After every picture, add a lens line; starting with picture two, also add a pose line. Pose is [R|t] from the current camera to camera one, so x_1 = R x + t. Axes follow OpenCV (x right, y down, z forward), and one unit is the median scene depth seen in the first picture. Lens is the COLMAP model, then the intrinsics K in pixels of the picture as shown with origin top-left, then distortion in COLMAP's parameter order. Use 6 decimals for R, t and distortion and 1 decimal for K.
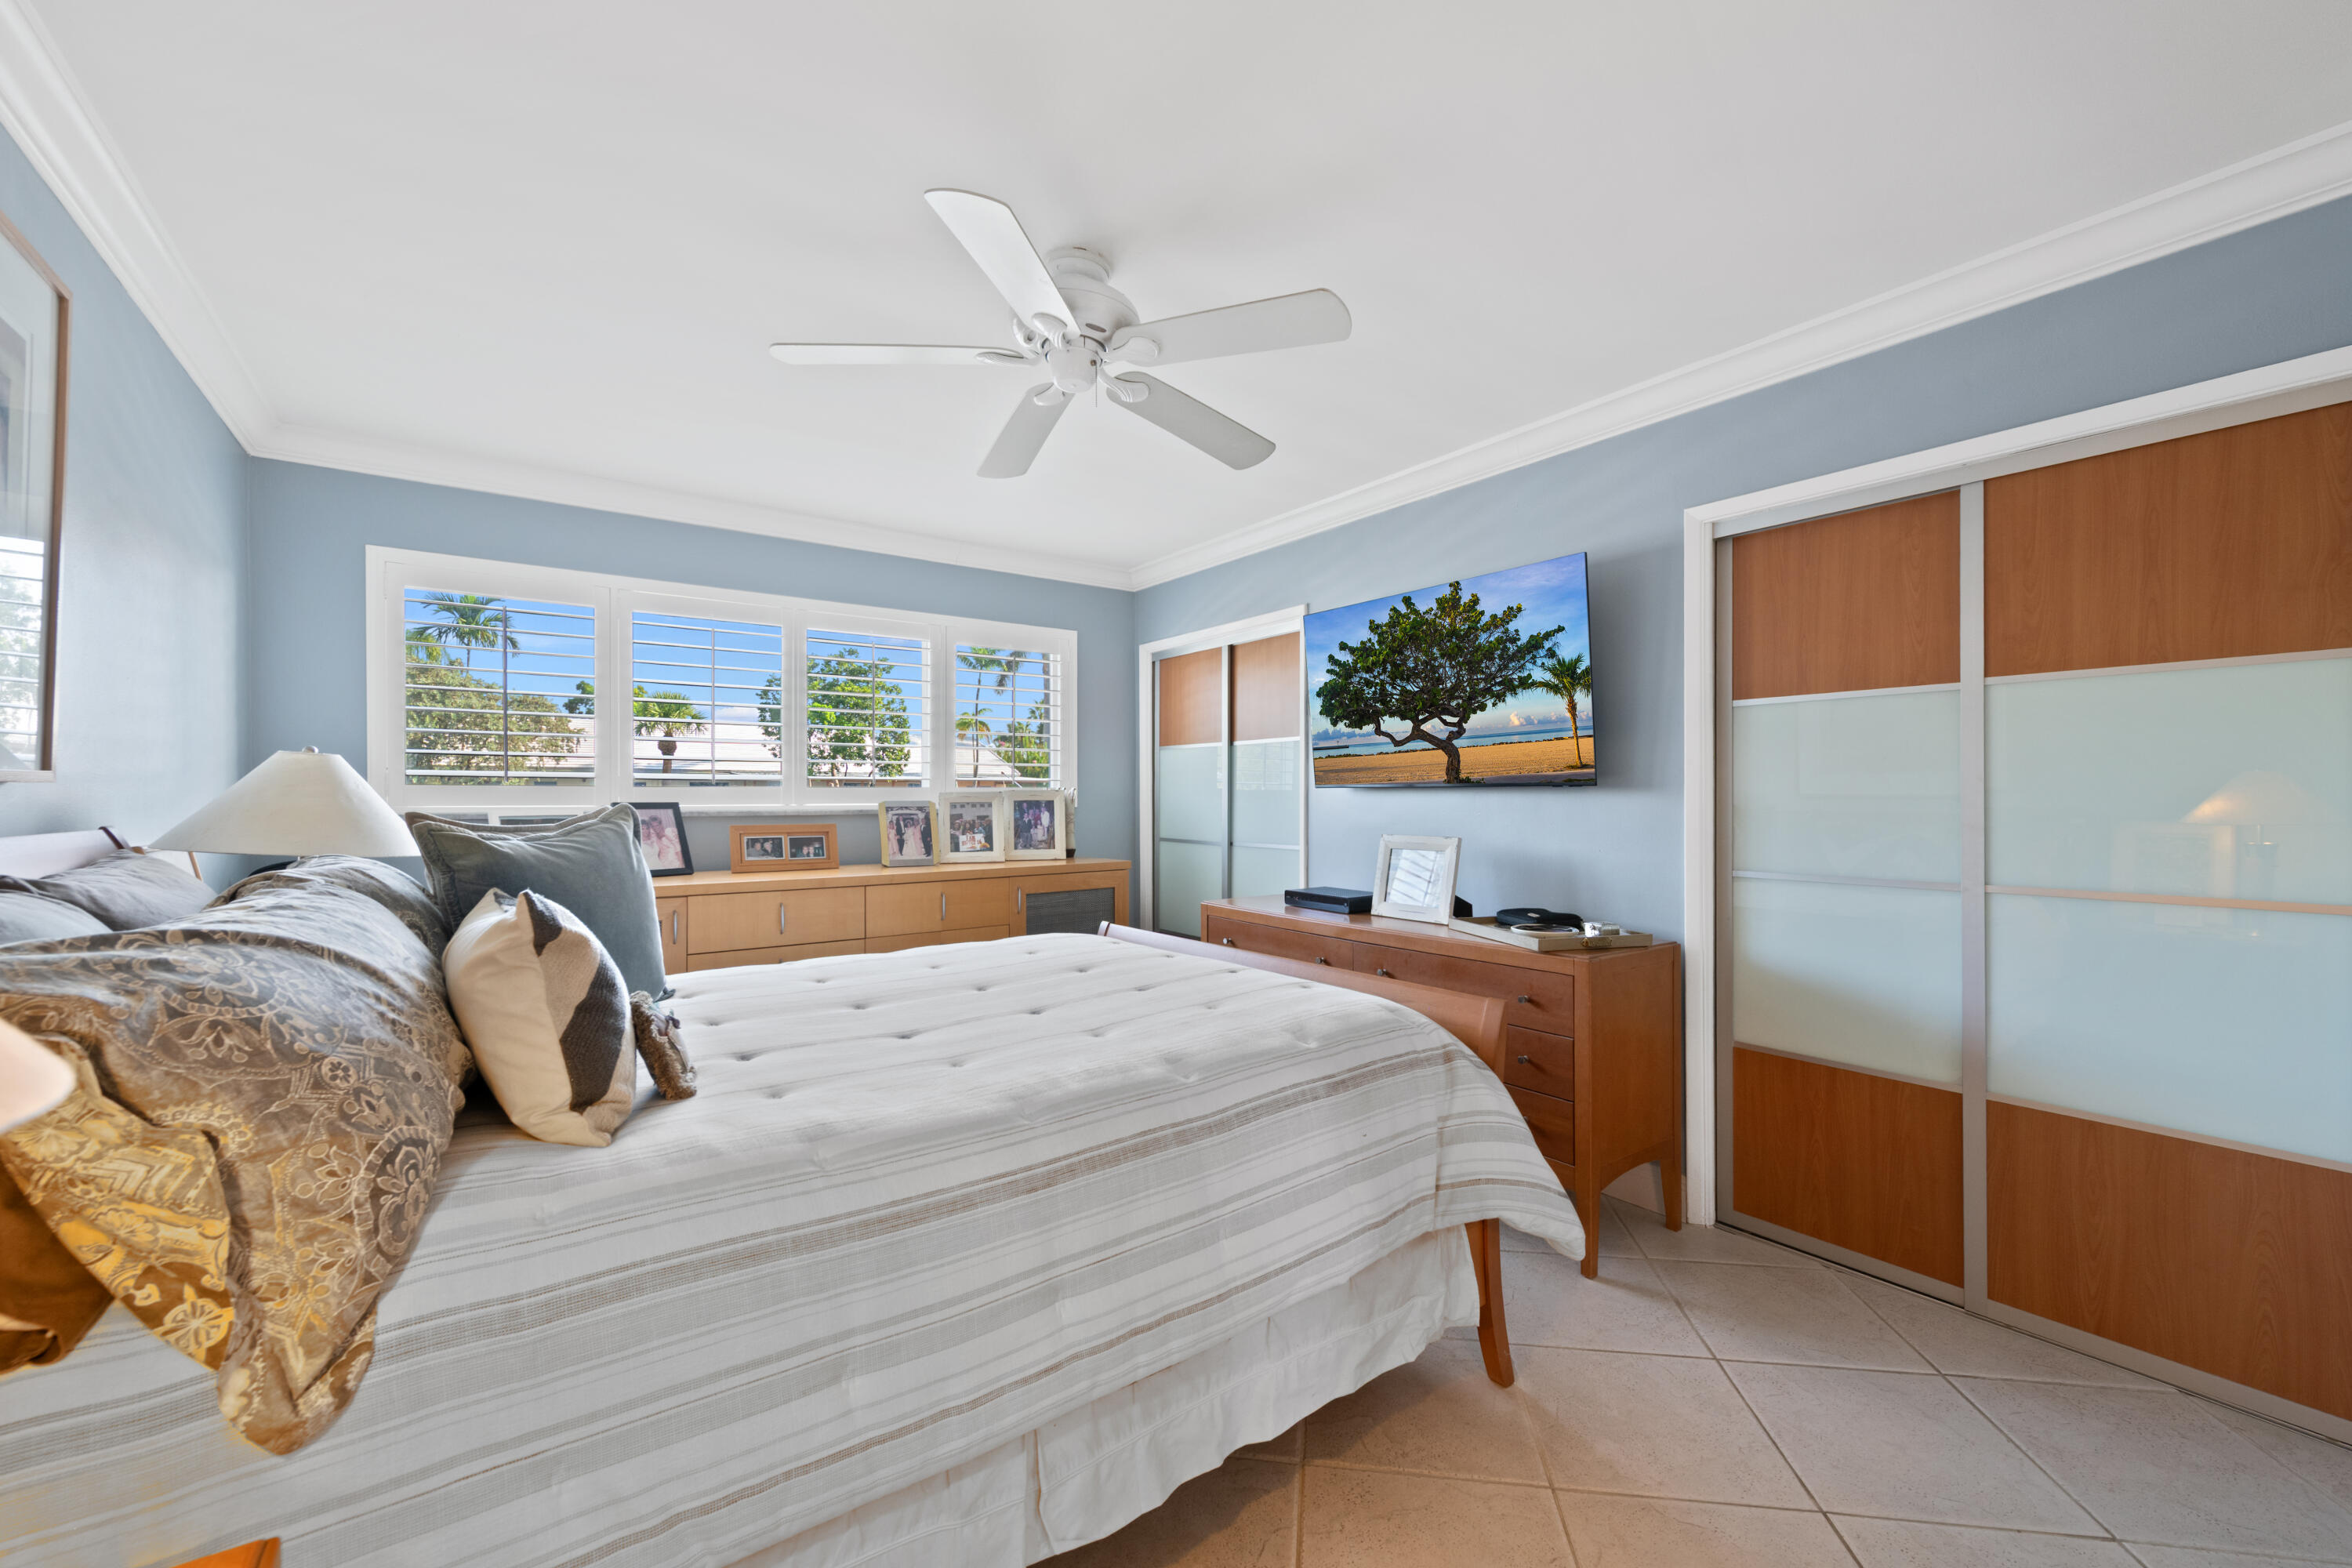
lens RADIAL K [[943.8, 0, 1194.1], [0, 943.8, 789.0], [0, 0, 1]] dist [0.001128, -0.004971]
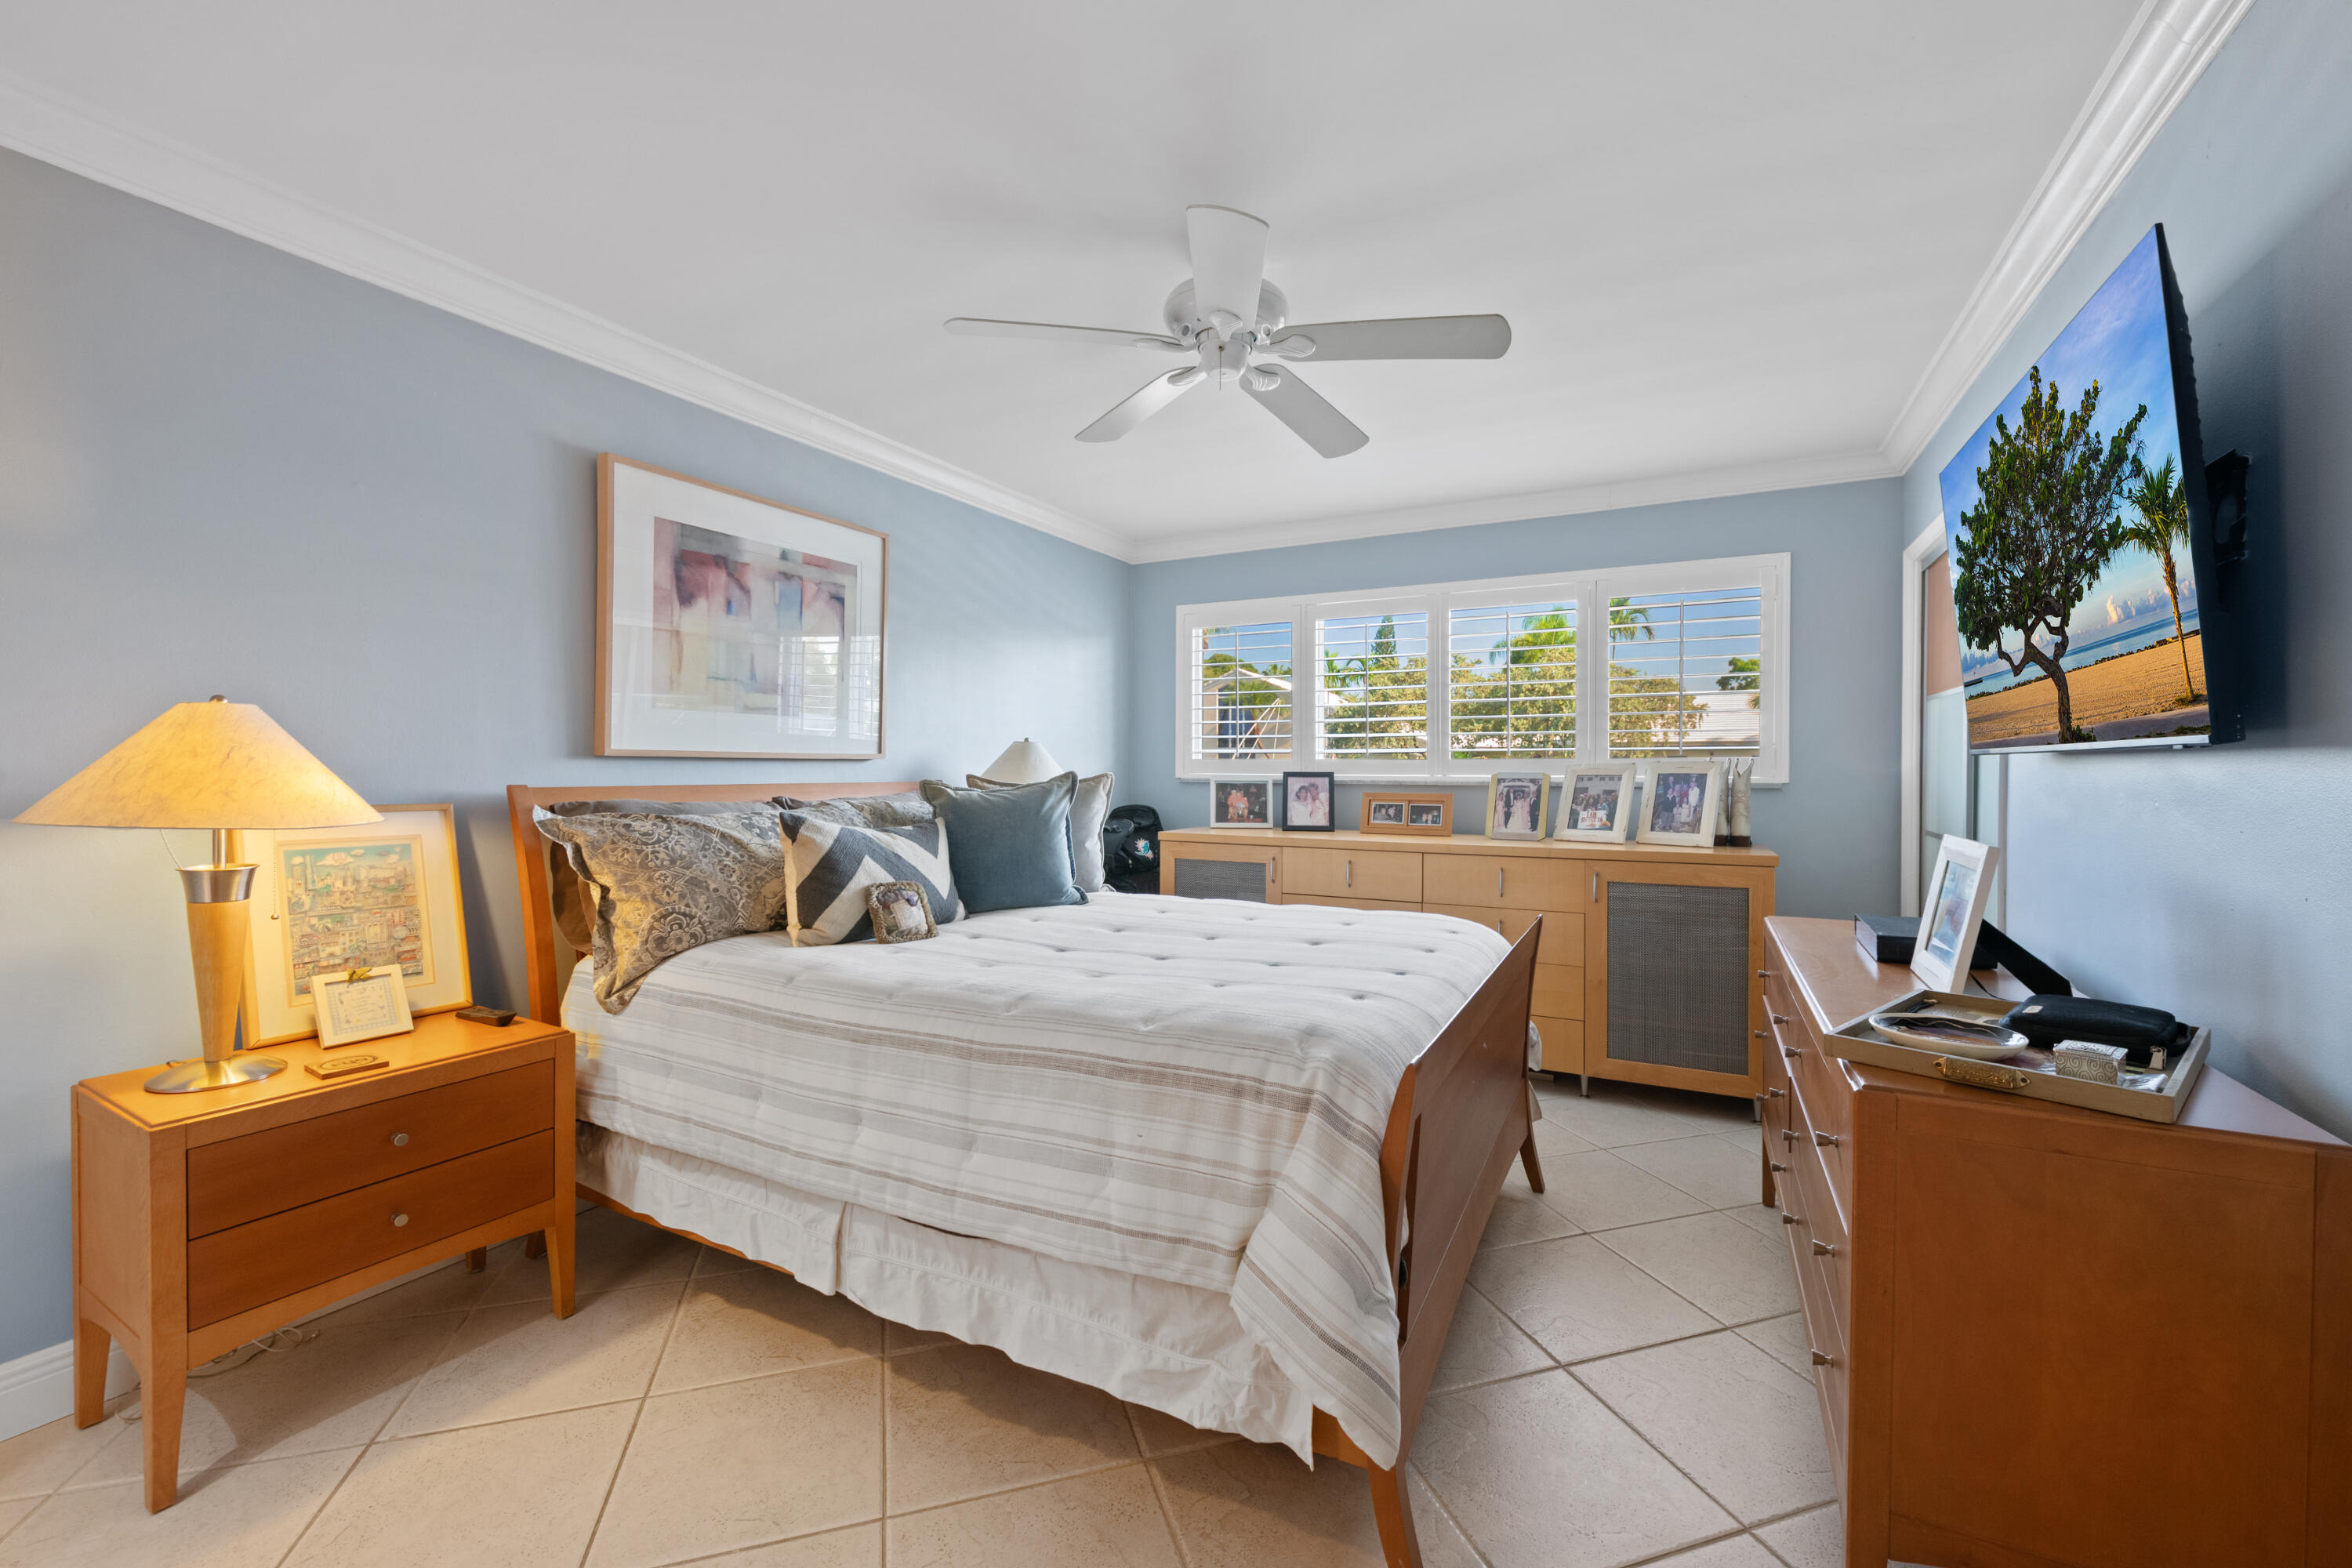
lens RADIAL K [[948.5, 0, 1187.6], [0, 948.5, 719.3], [0, 0, 1]] dist [0.000388, -0.006731]
pose [[0.427738, -0.045120, -0.902776, 0.538120], [0.003416, 0.998827, -0.048303, 0.004430], [0.903896, 0.017577, 0.427390, 0.330475]]
